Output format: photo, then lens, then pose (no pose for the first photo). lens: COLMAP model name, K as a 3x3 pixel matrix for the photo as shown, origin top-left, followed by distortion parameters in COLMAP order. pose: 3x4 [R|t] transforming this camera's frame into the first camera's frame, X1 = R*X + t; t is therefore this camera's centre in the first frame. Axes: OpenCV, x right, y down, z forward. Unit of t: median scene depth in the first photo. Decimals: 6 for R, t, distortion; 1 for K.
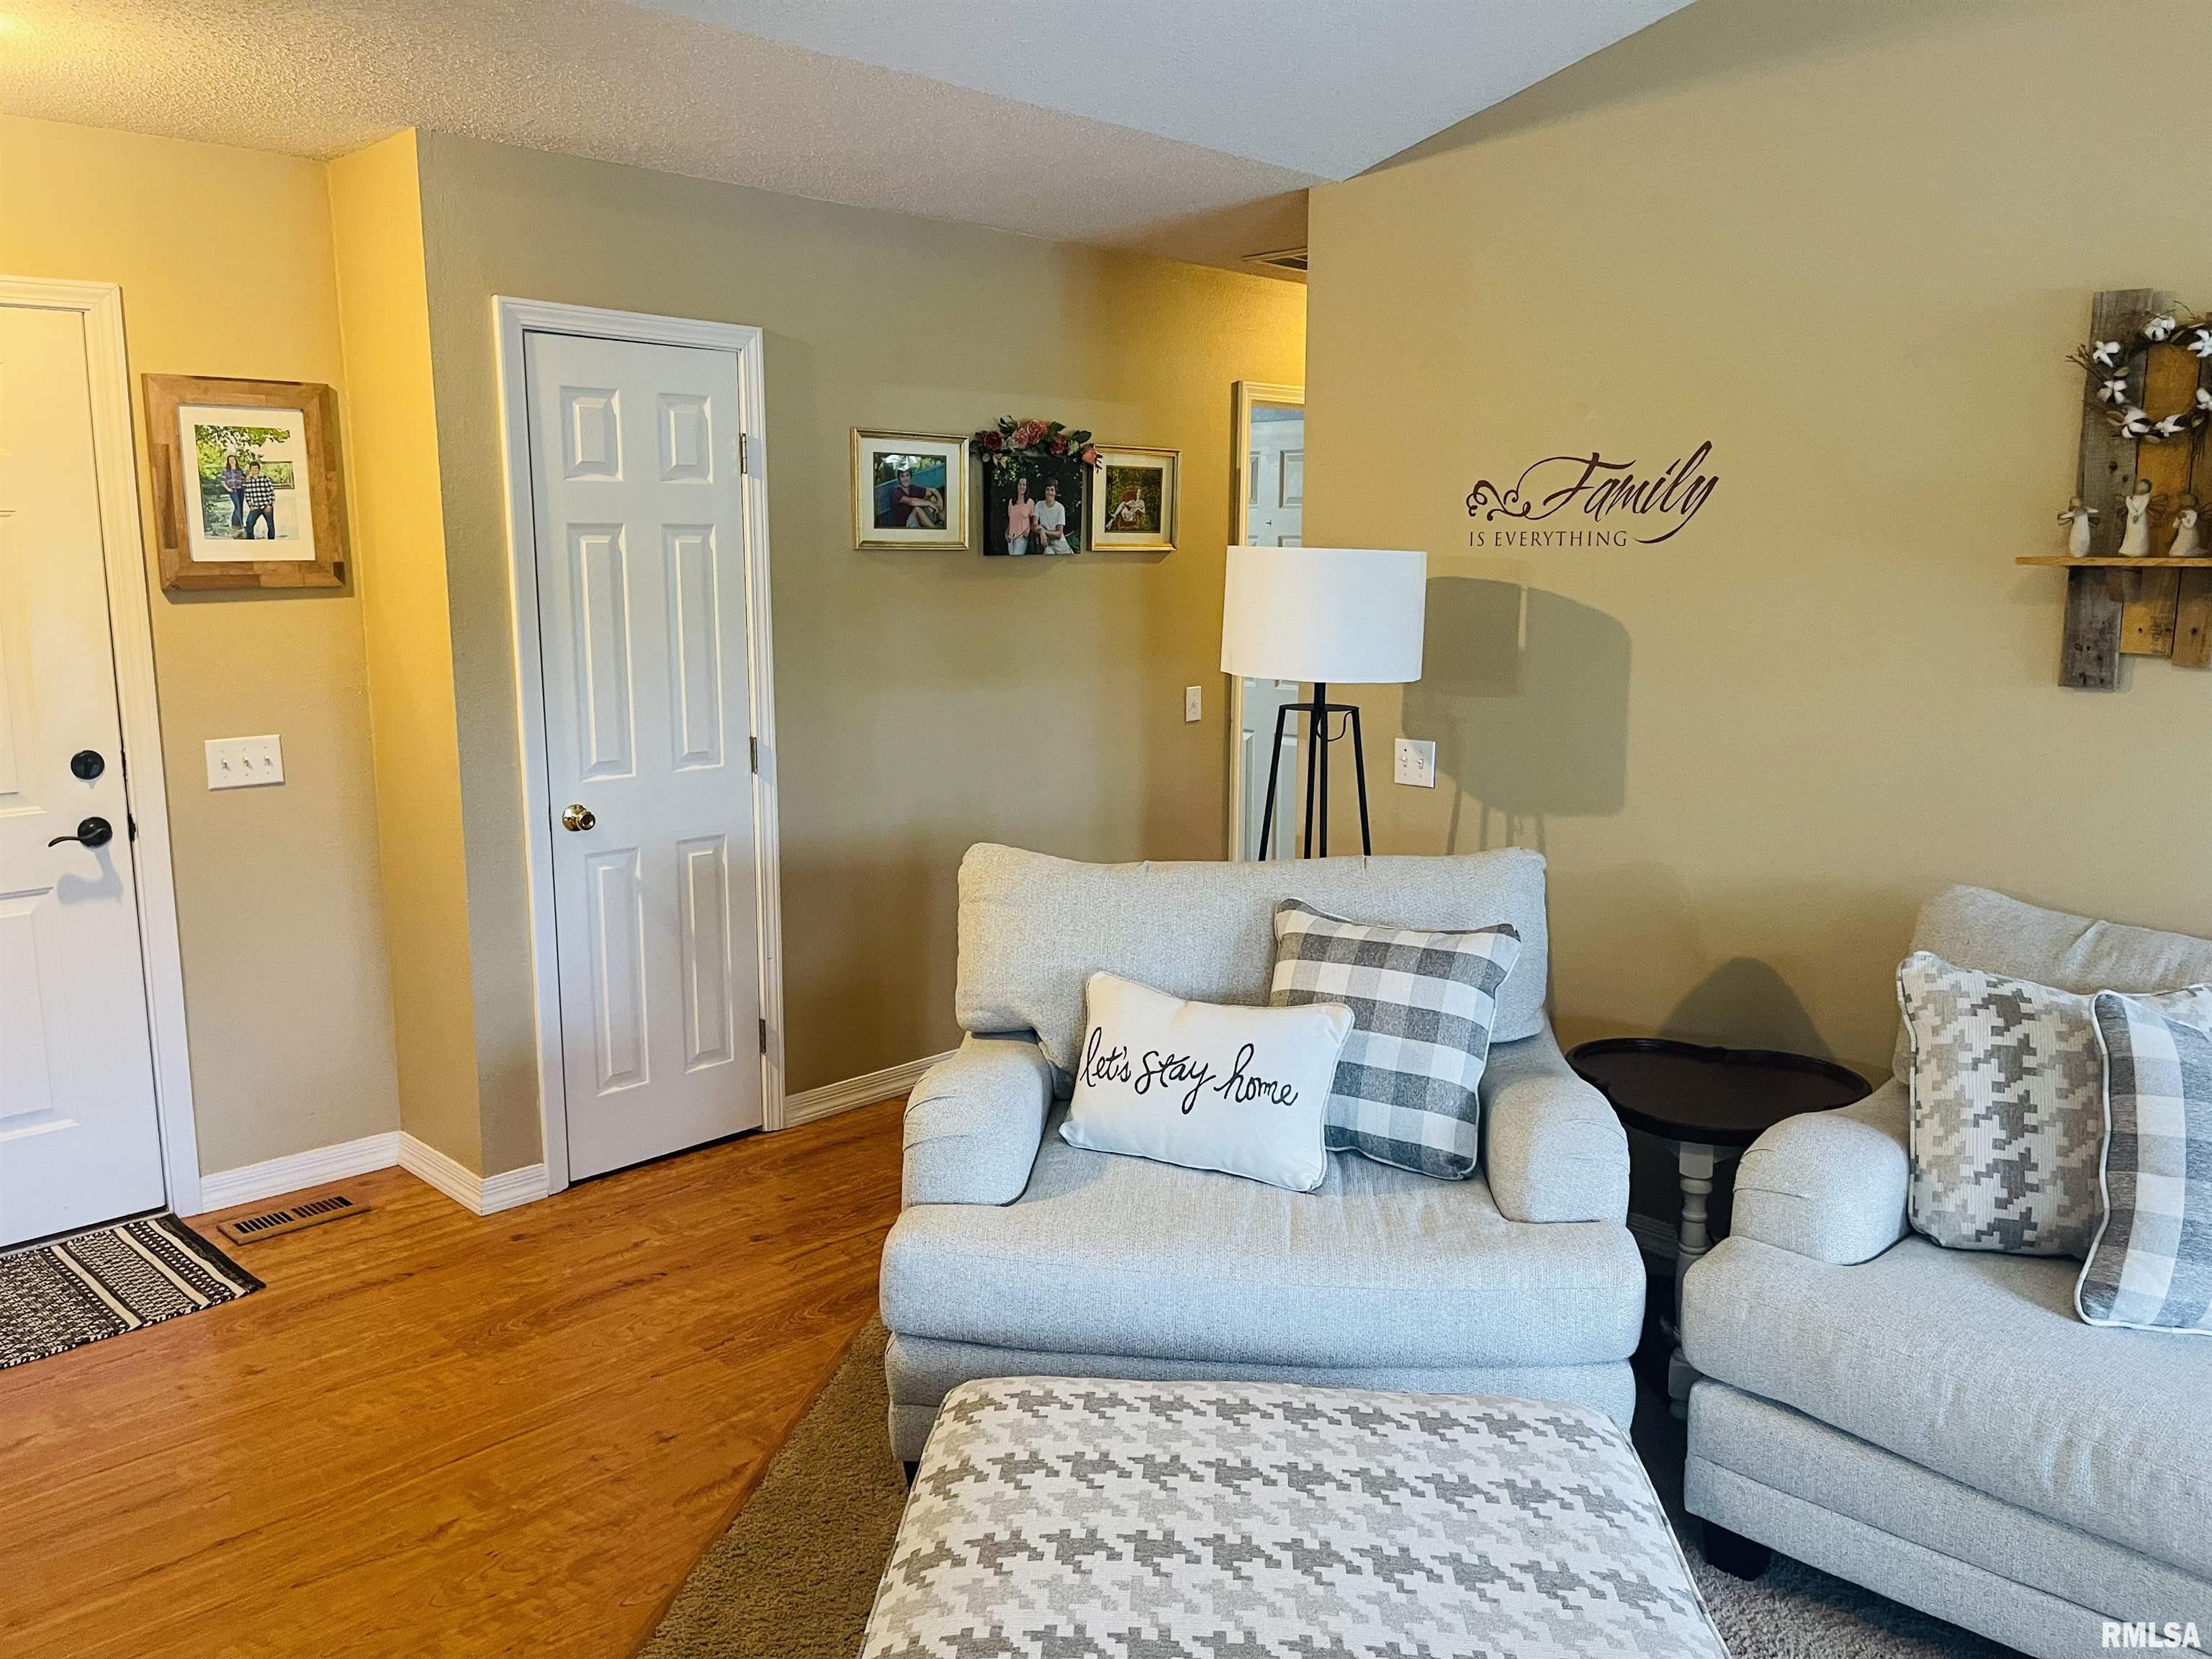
lens RADIAL K [[1664.2, 0, 1119.7], [0, 1664.2, 819.8], [0, 0, 1]] dist [0.077839, -0.108788]
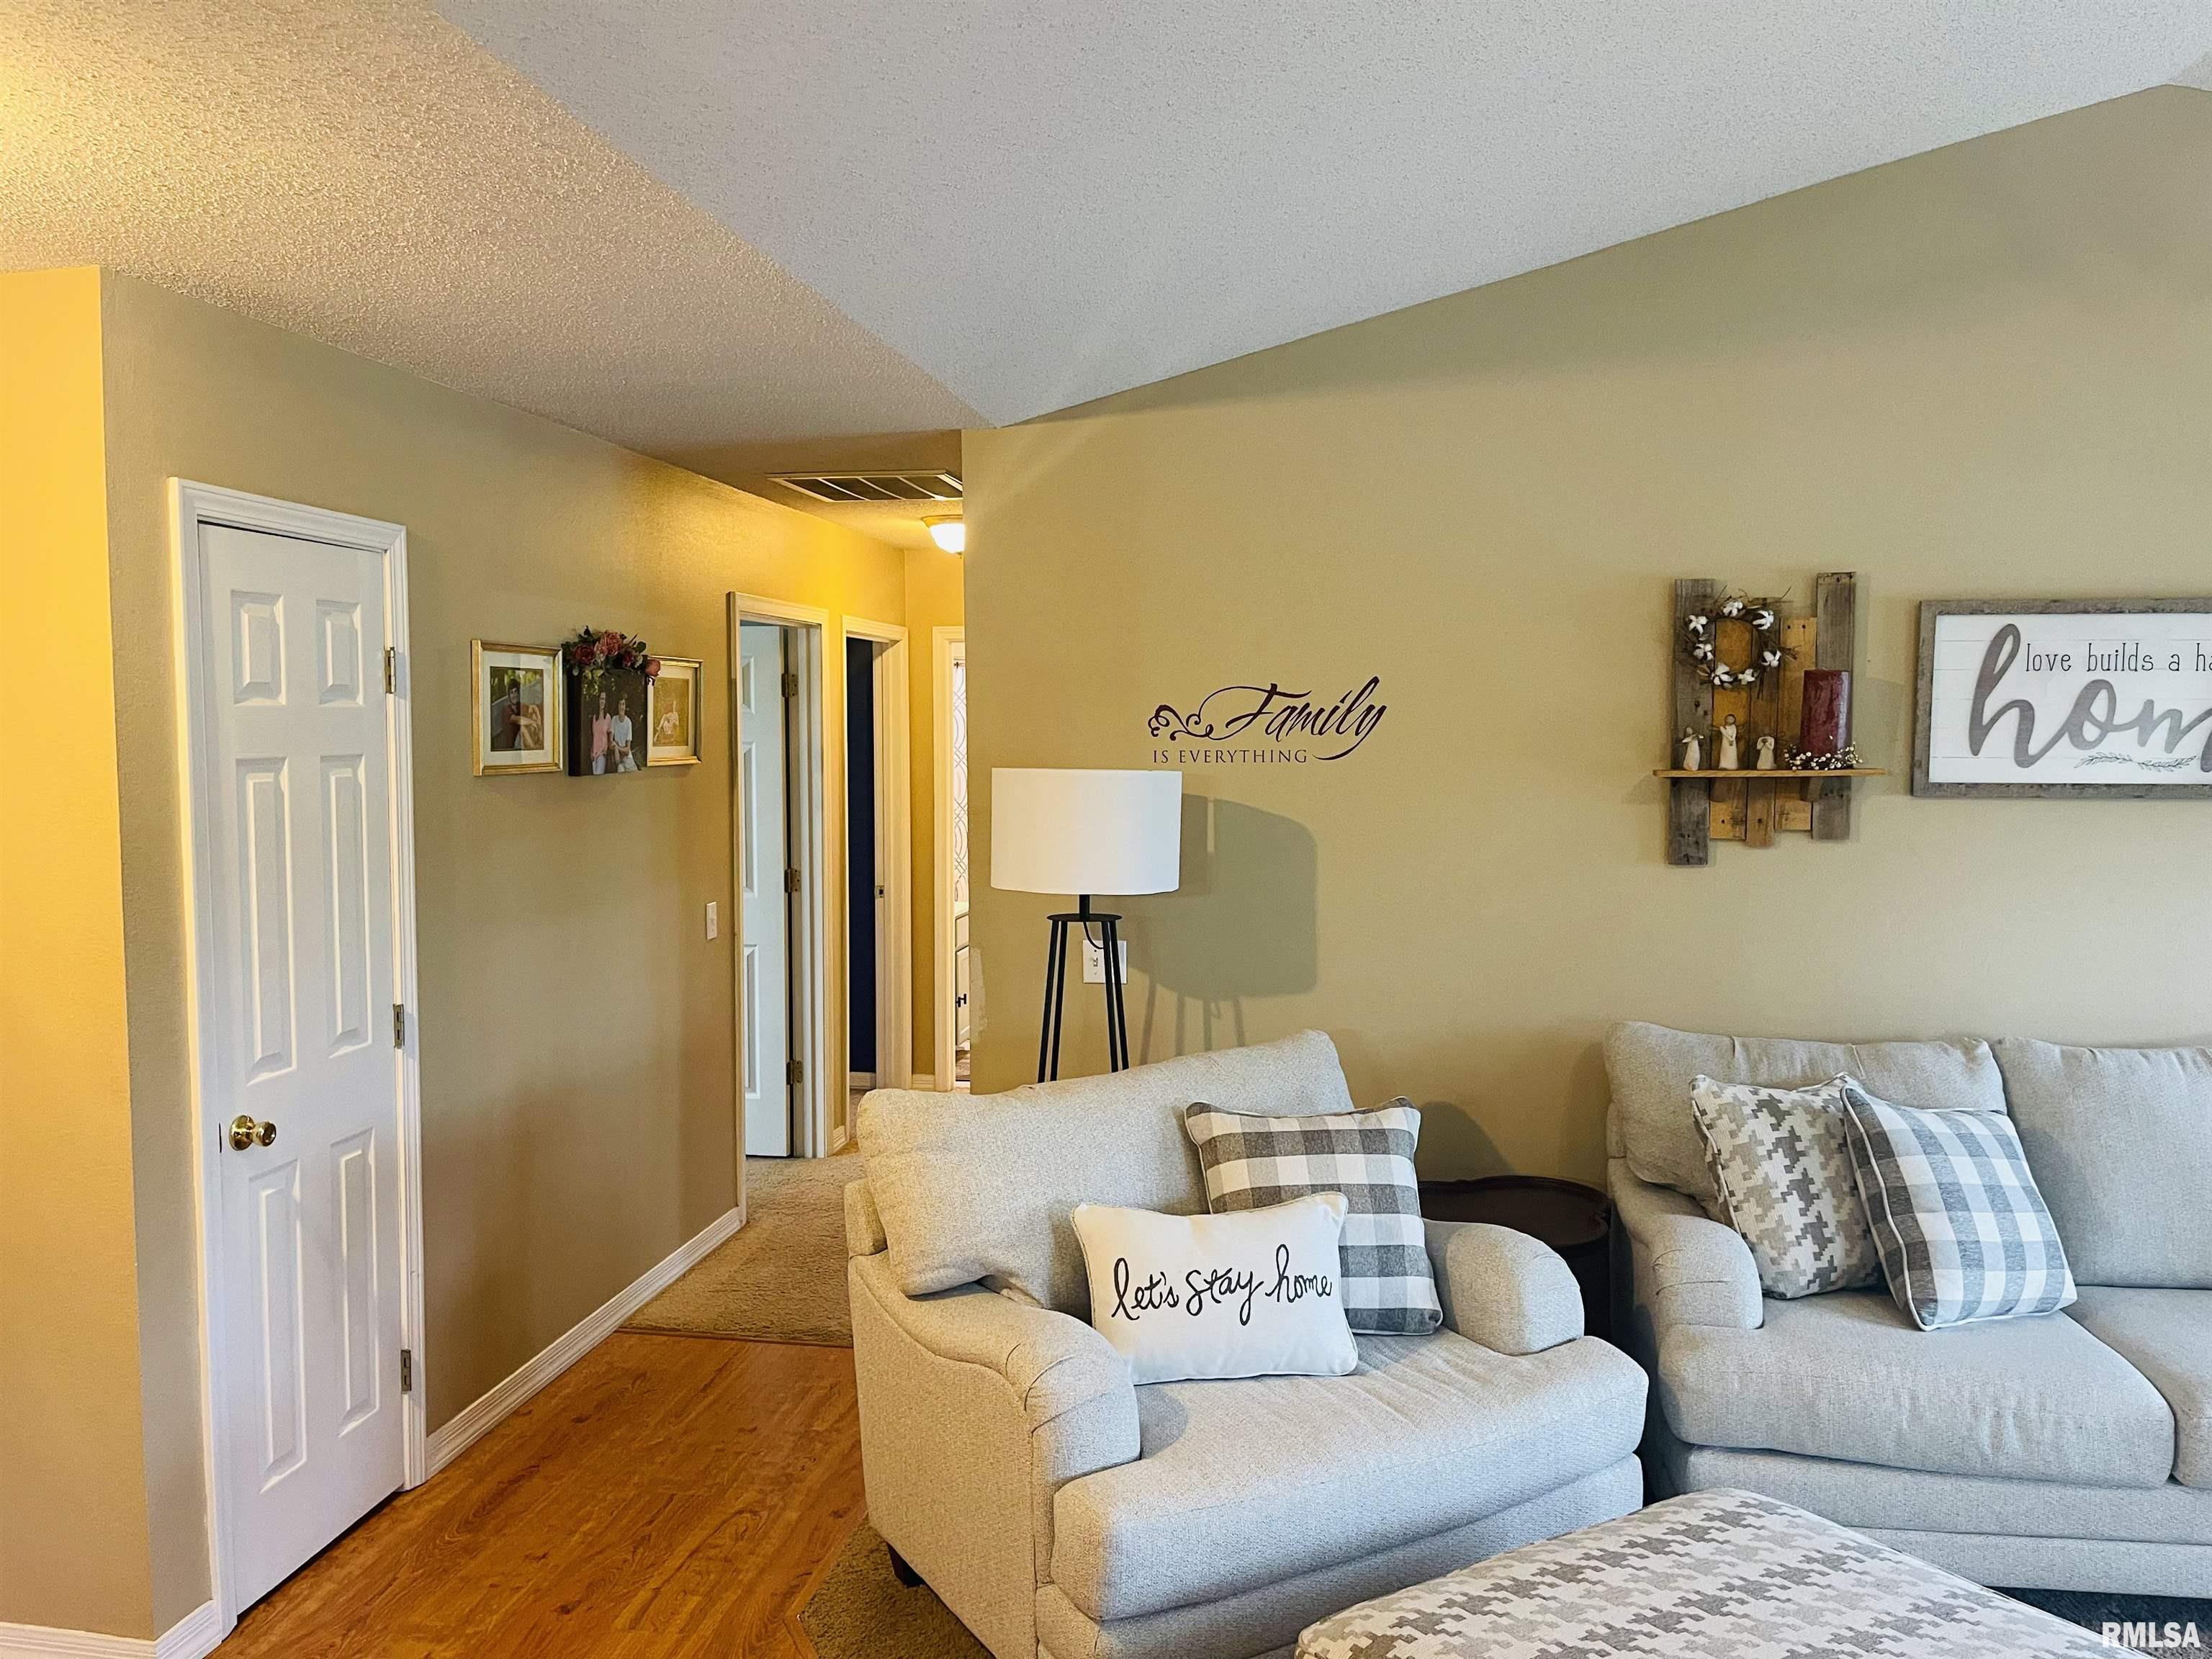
lens RADIAL K [[1658.4, 0, 1098.2], [0, 1658.4, 837.3], [0, 0, 1]] dist [0.072824, -0.090304]
pose [[0.821356, -0.047804, 0.568410, -0.471655], [0.101418, 0.992844, -0.063050, -0.052195], [-0.561328, 0.109433, 0.820326, 0.134178]]
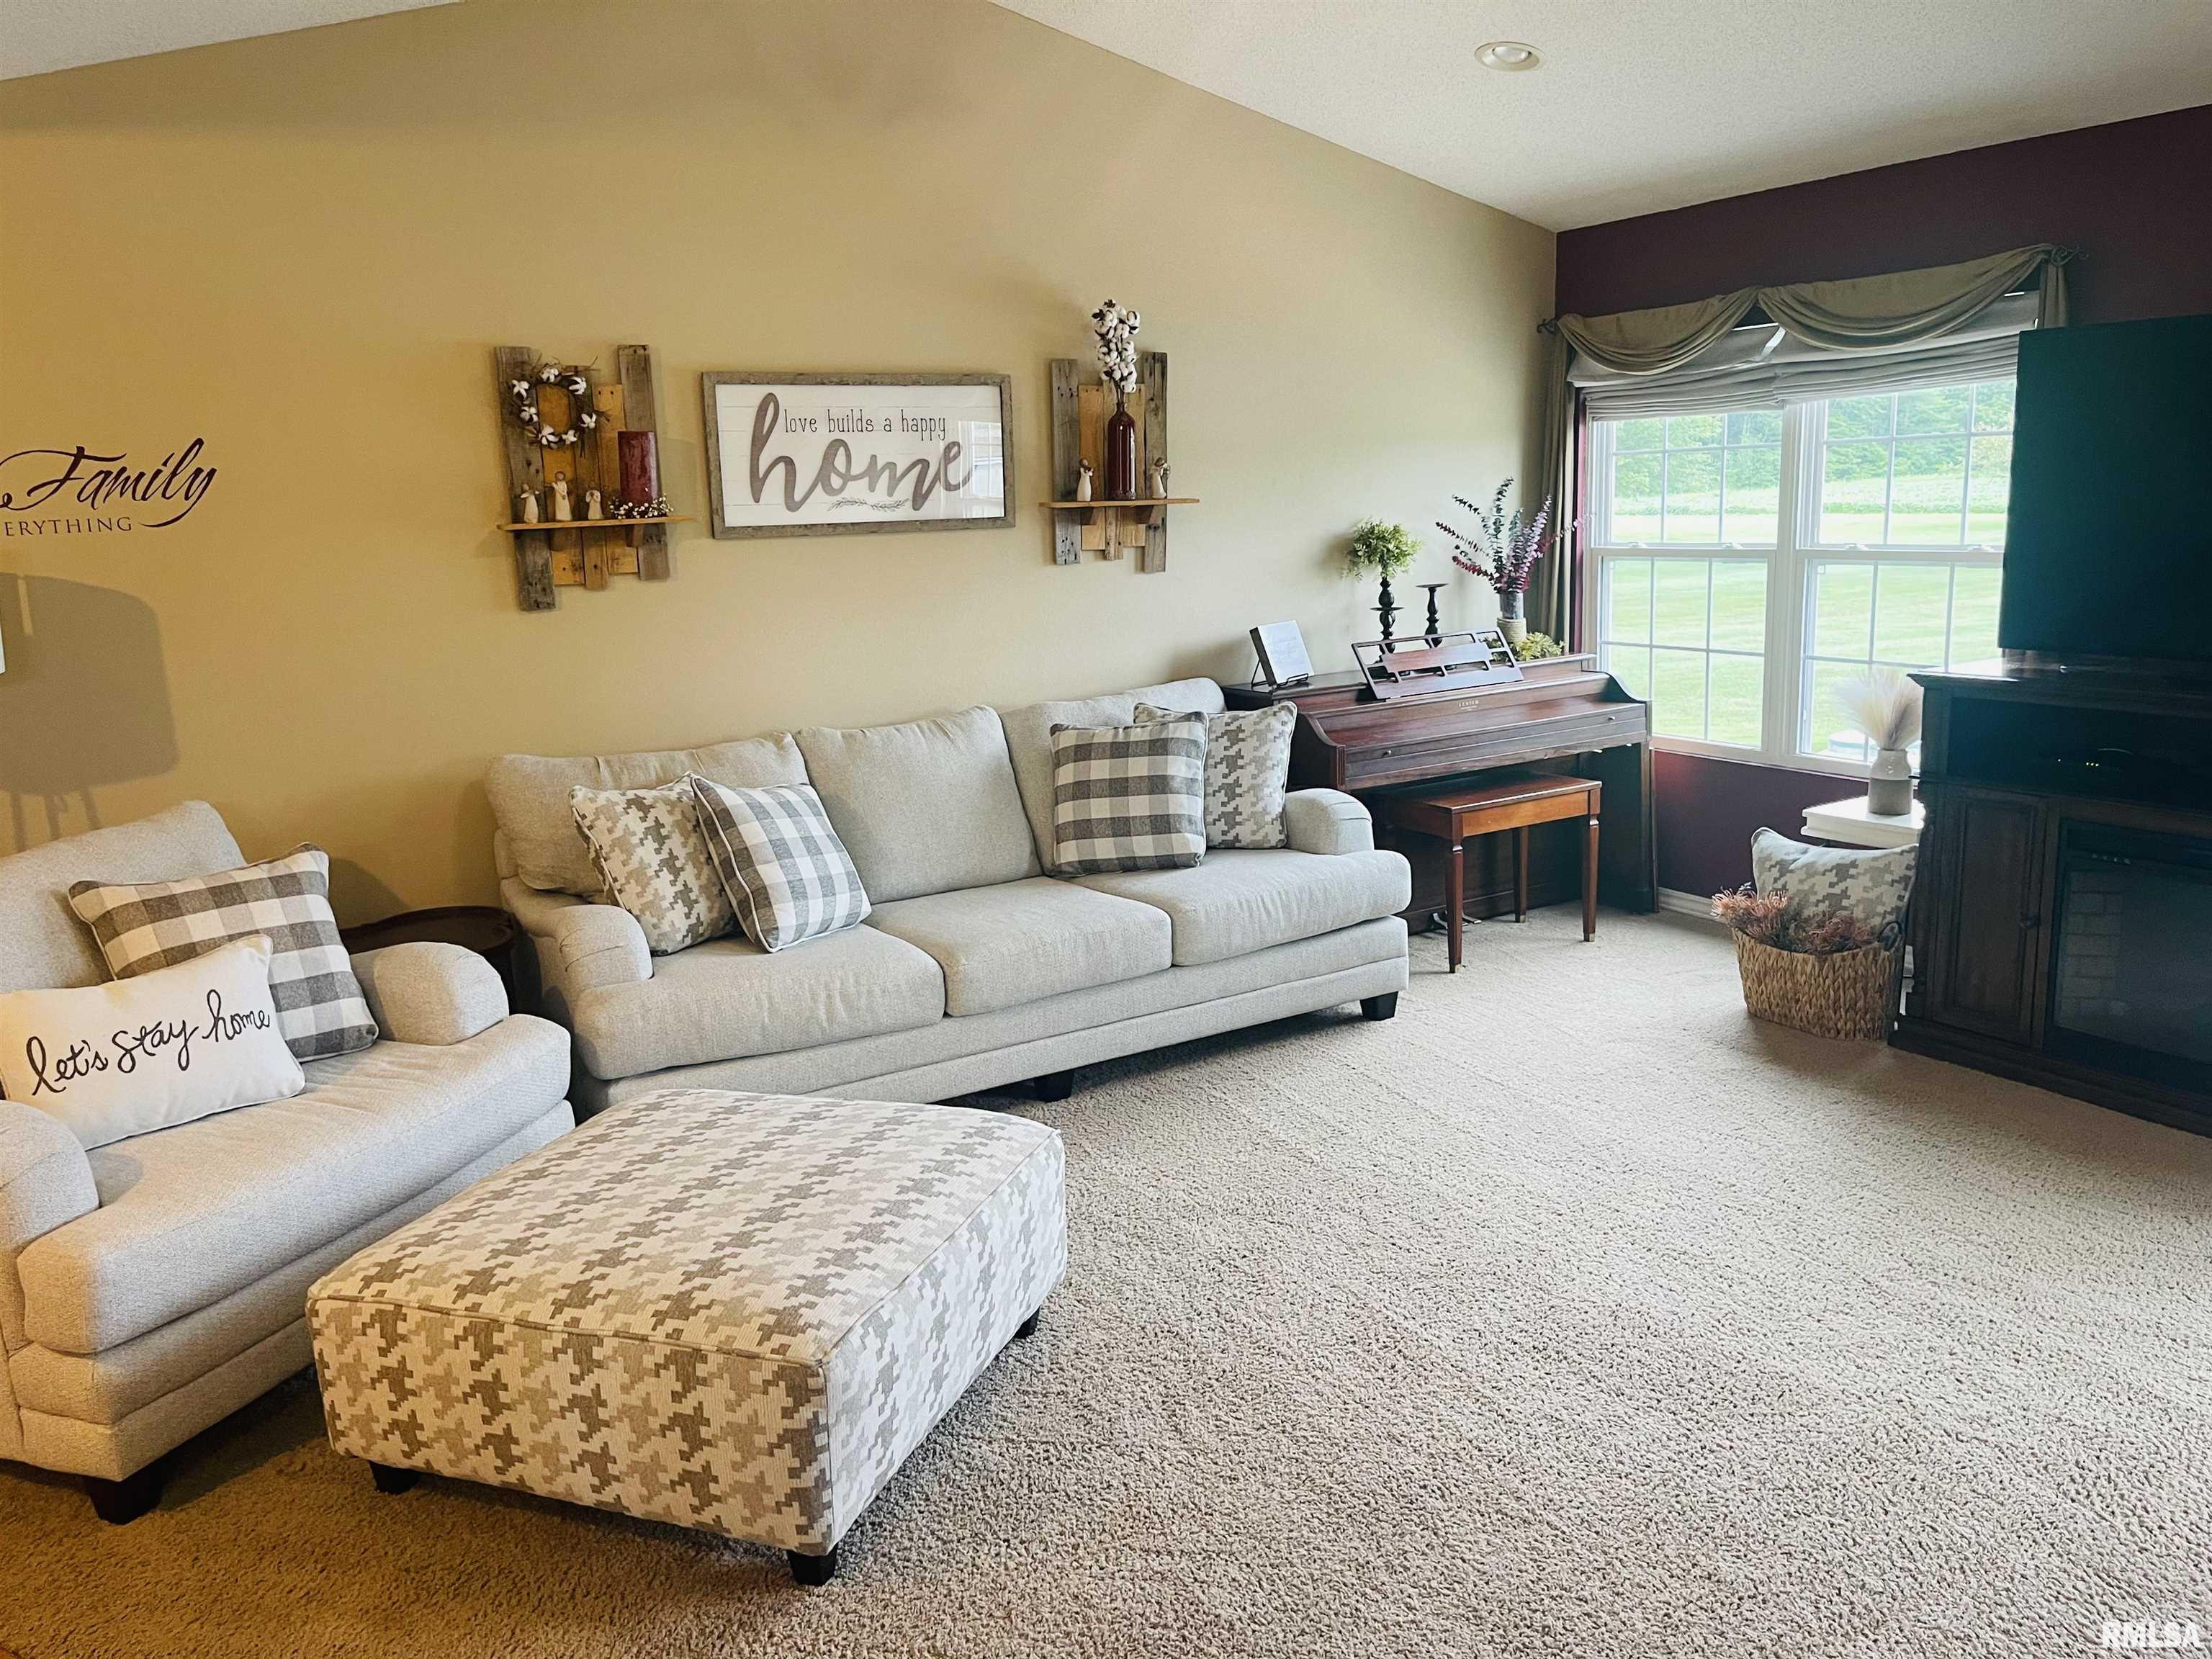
lens RADIAL K [[1661.4, 0, 1087.1], [0, 1661.4, 813.2], [0, 0, 1]] dist [0.073943, -0.093242]
pose [[0.275498, -0.196276, 0.941051, -0.603024], [0.196271, 0.969797, 0.144812, -0.018658], [-0.941052, 0.144806, 0.305701, 0.087819]]
